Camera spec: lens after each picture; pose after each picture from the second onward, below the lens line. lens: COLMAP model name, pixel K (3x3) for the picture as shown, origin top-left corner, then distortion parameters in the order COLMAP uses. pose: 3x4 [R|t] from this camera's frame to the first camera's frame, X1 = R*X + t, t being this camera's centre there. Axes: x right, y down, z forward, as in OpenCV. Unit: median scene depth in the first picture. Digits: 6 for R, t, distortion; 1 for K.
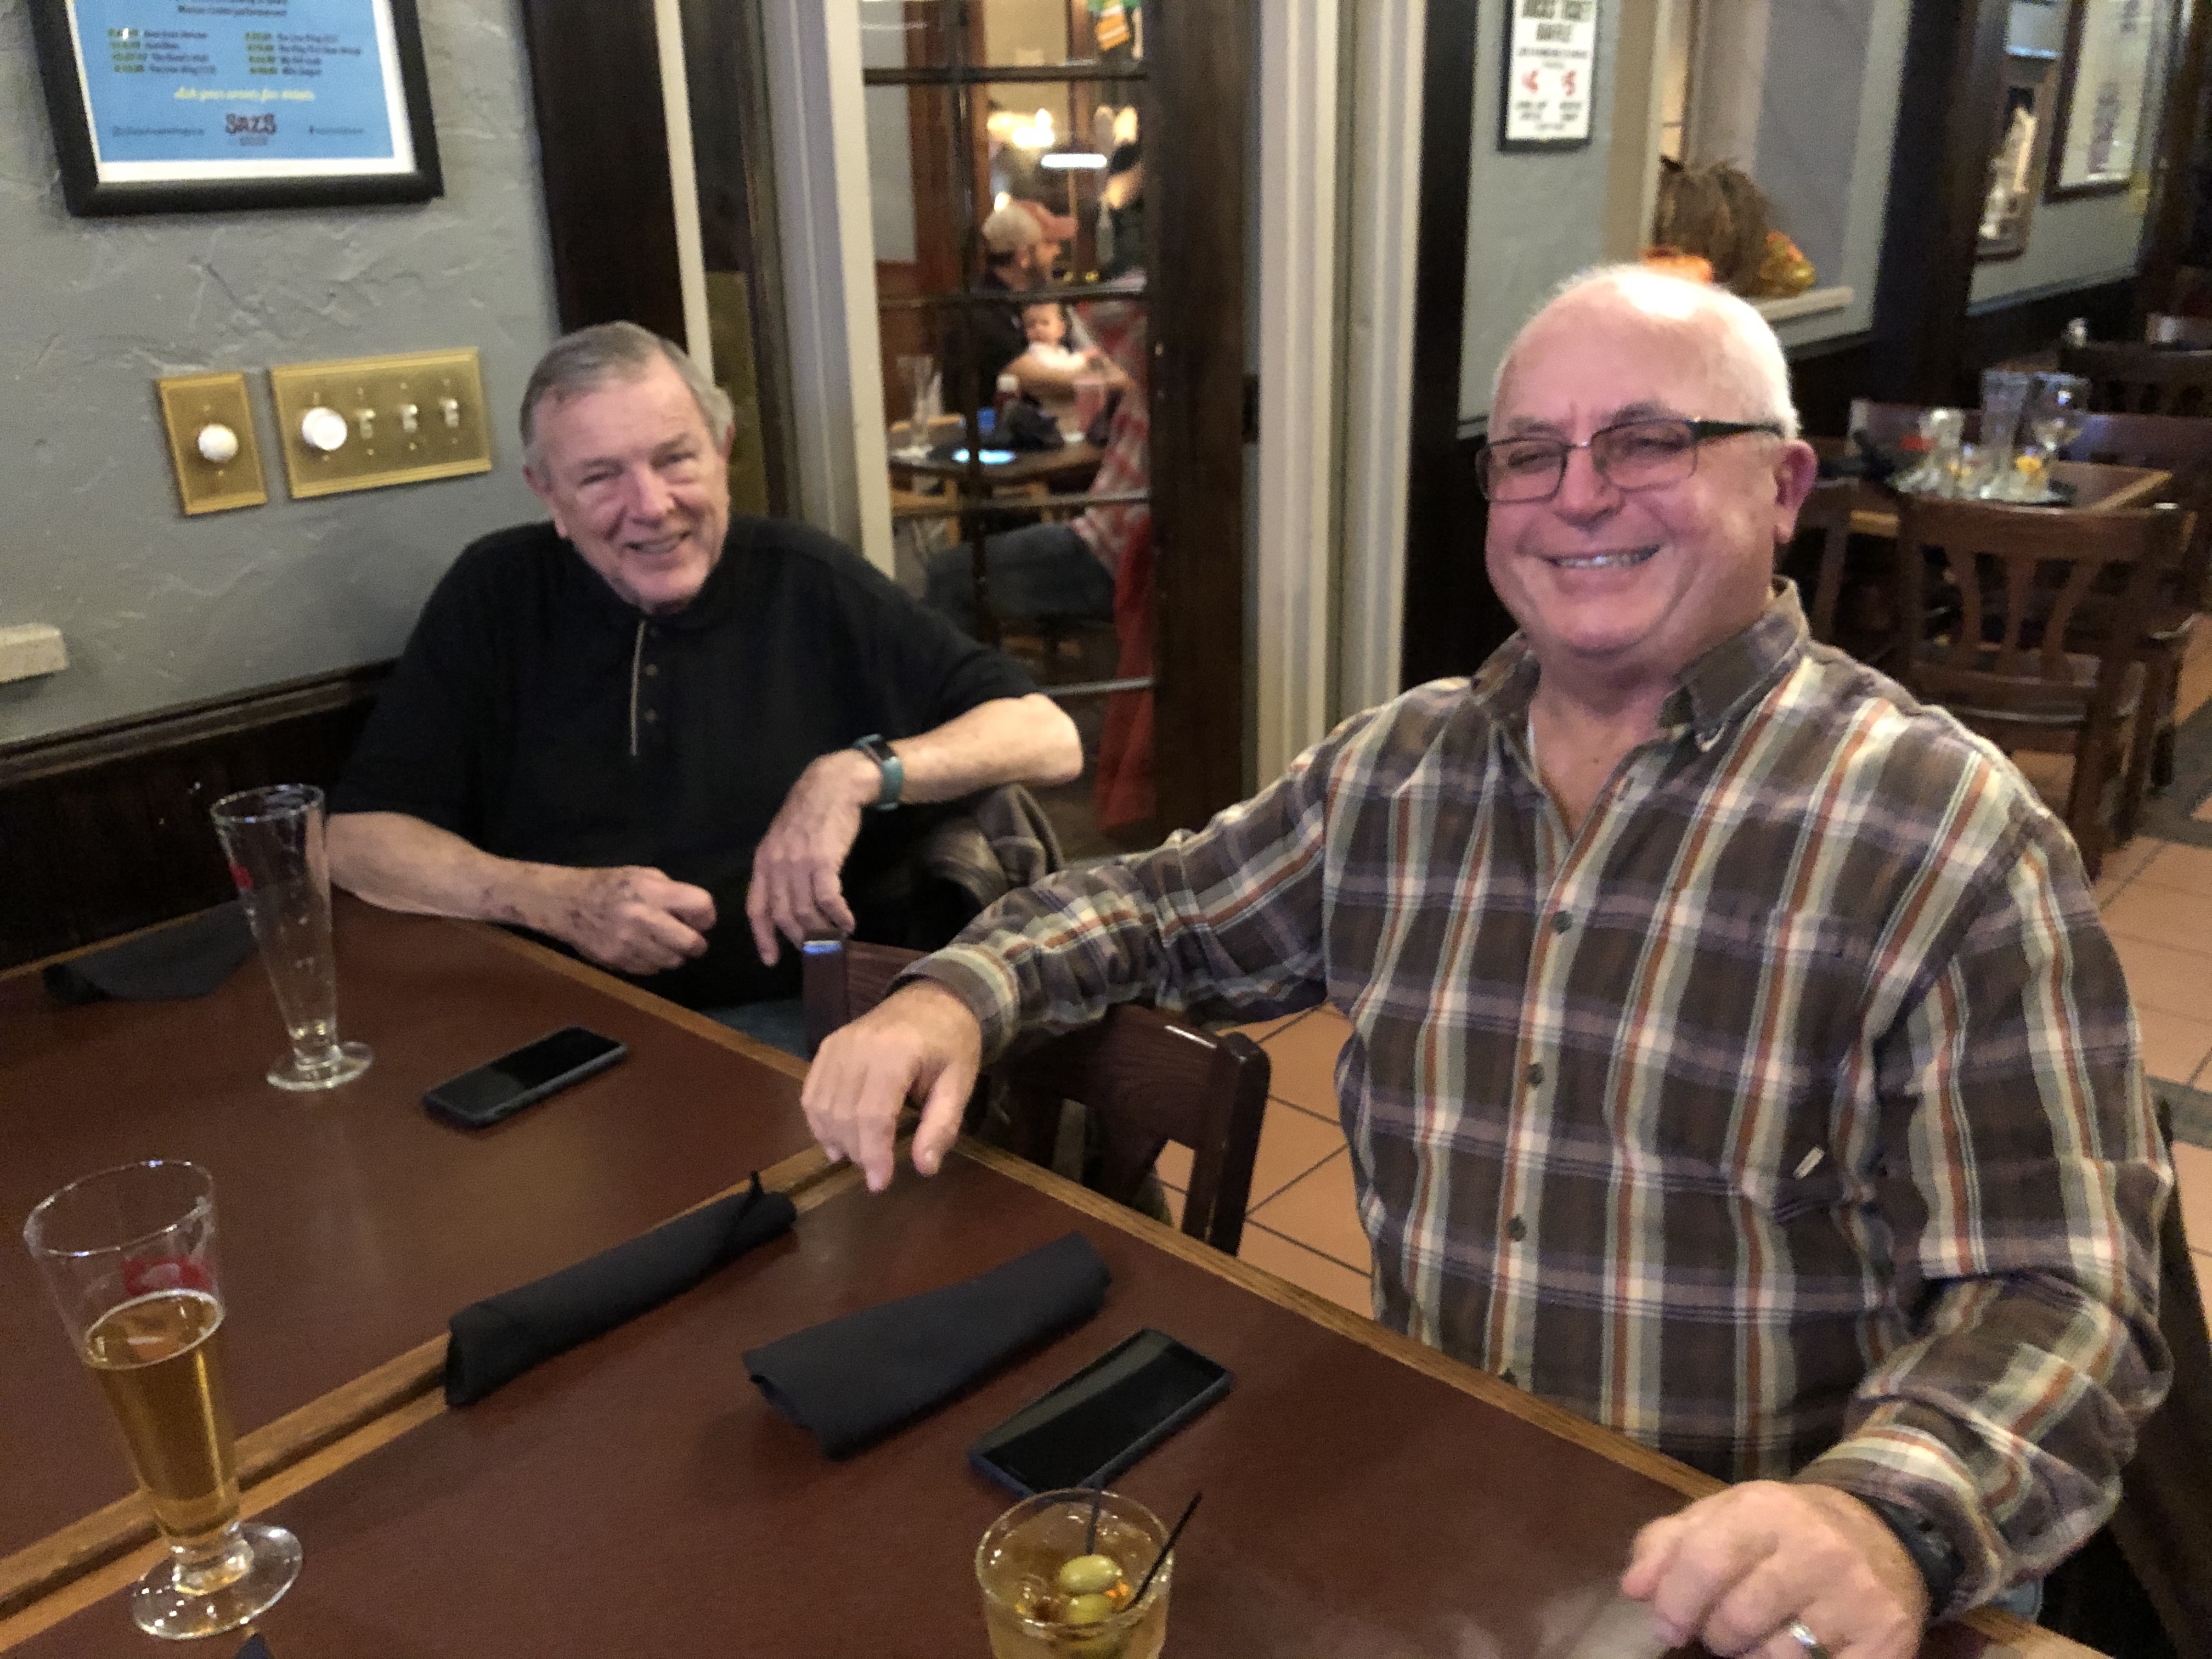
lens RADIAL K [[1813.1, 0, 1106.0], [0, 1813.1, 829.5], [0, 0, 1]] dist [0.018348, 0.003066]
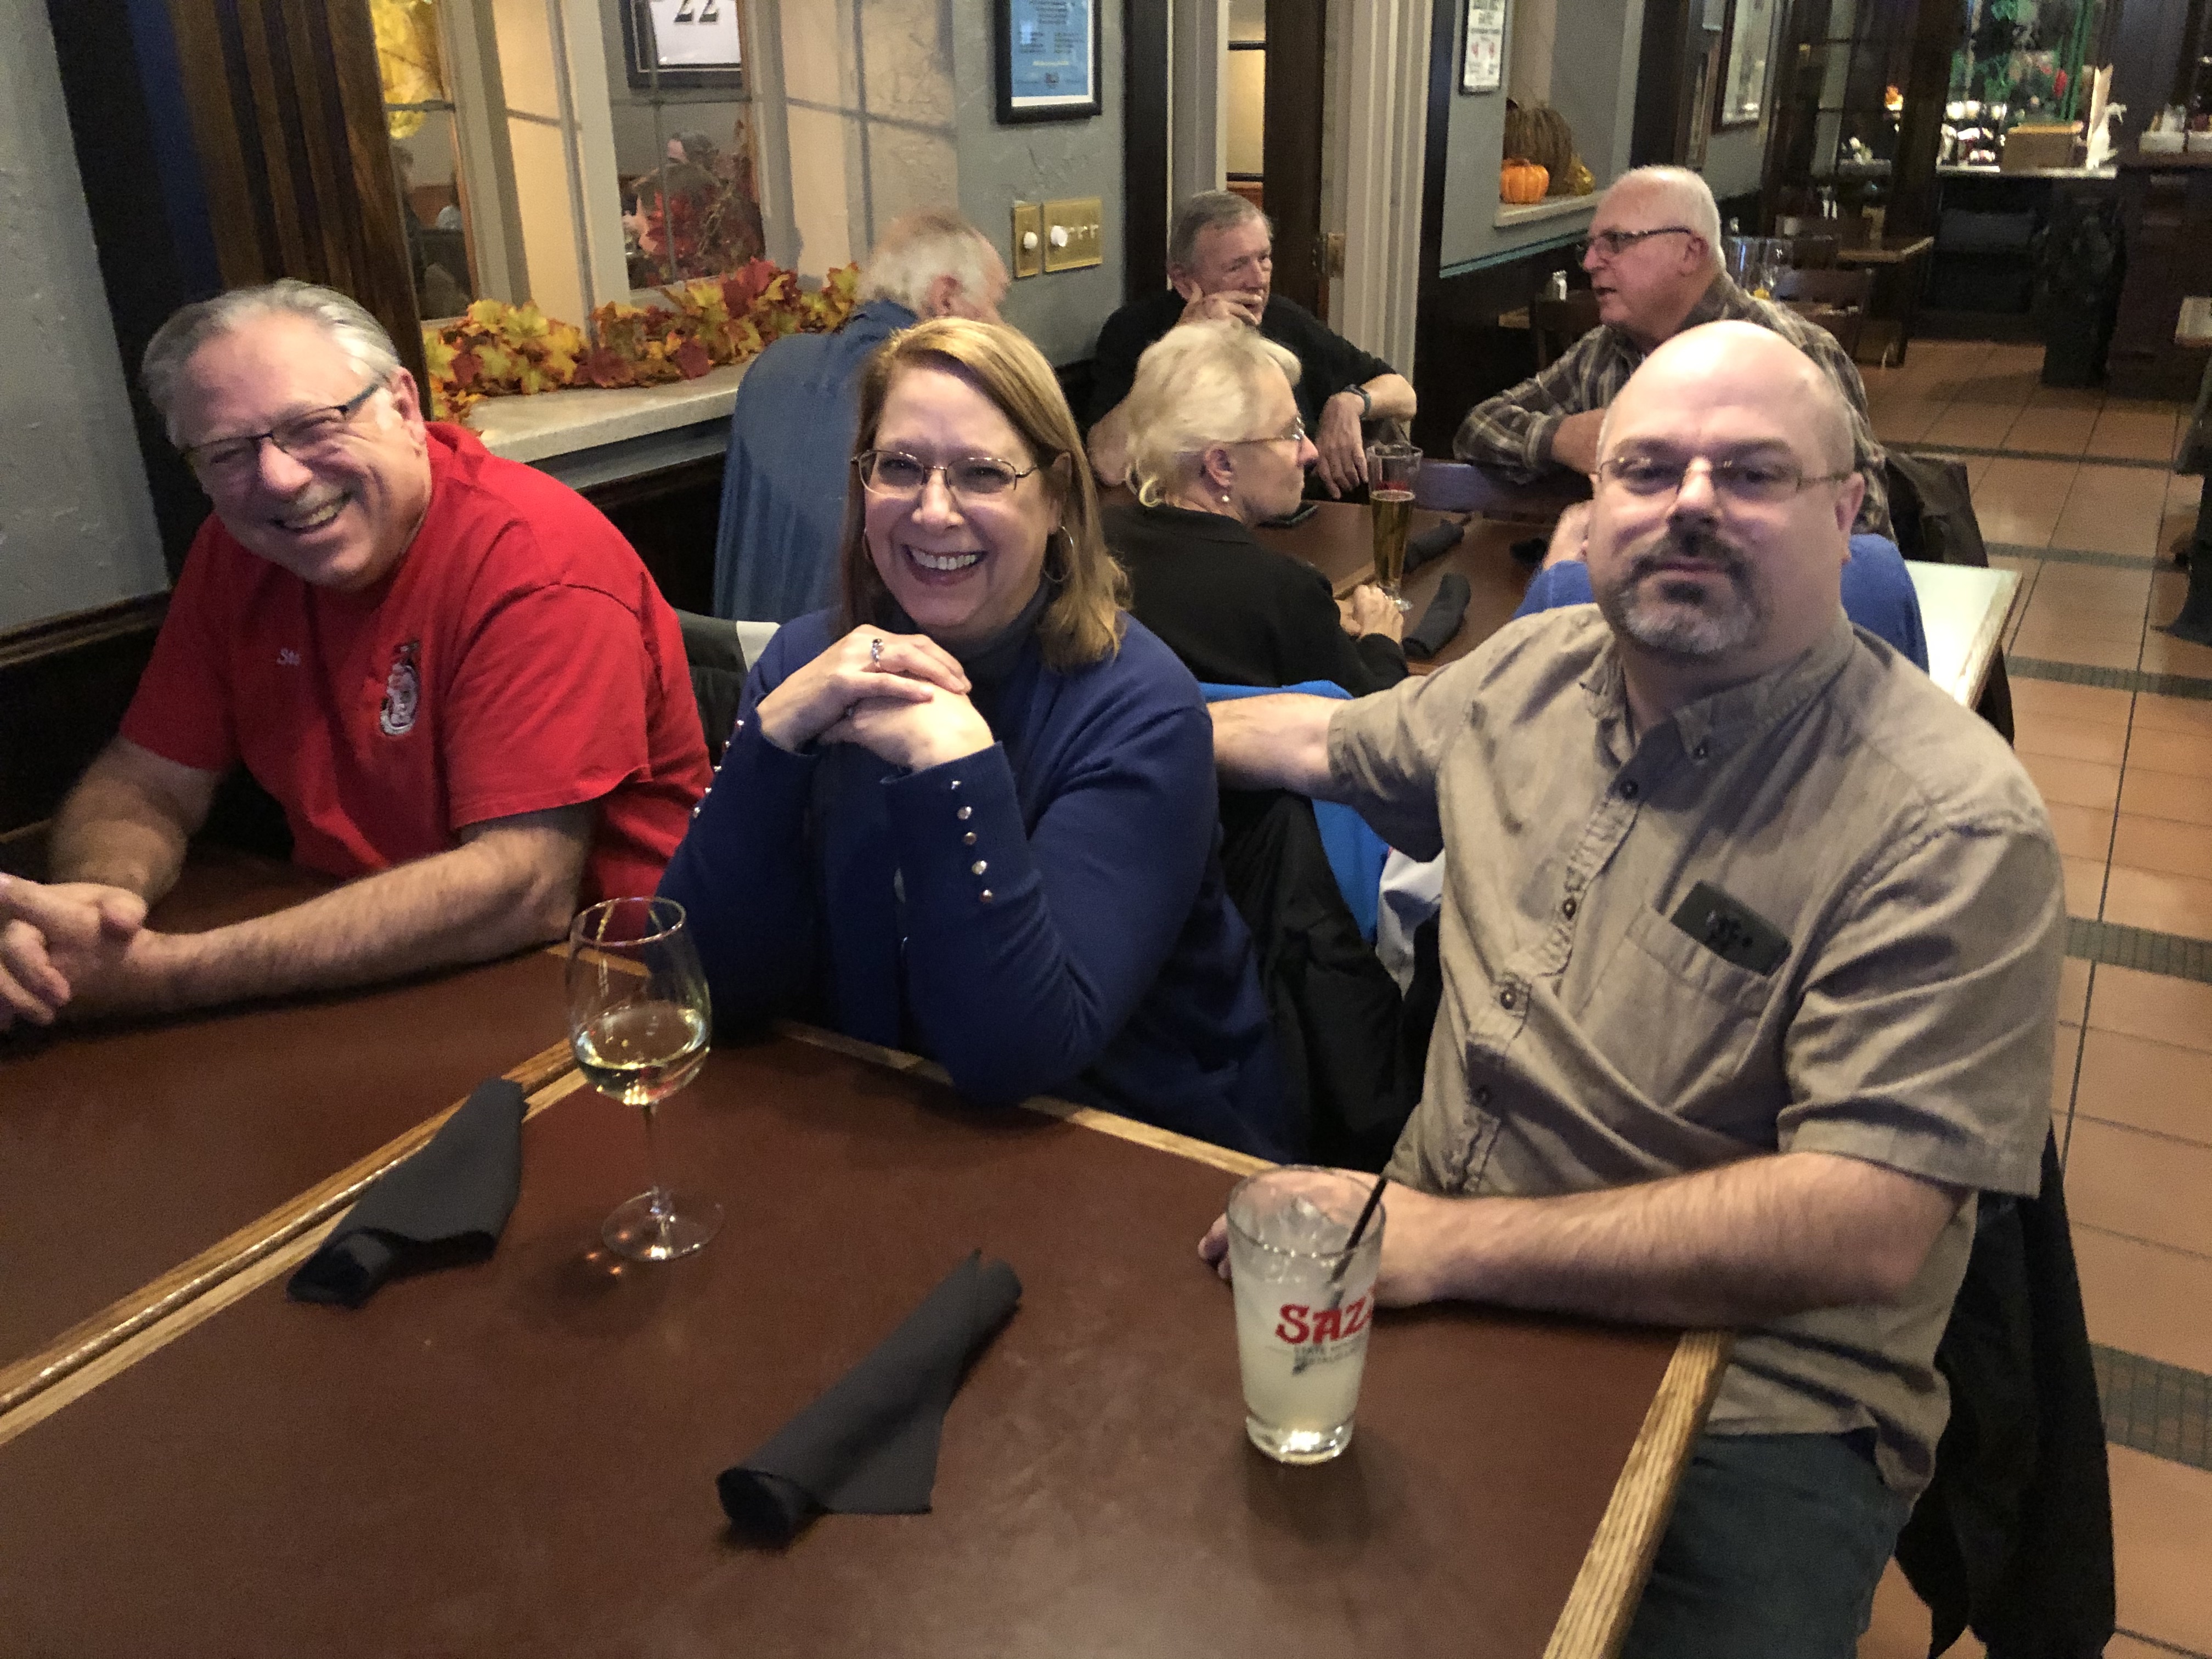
lens RADIAL K [[1813.1, 0, 1106.0], [0, 1813.1, 829.5], [0, 0, 1]] dist [0.018348, 0.003066]
pose [[0.978017, -0.063188, 0.198720, -0.765991], [0.056010, 0.997565, 0.041545, 0.318845], [-0.200861, -0.029502, 0.979175, -0.885325]]
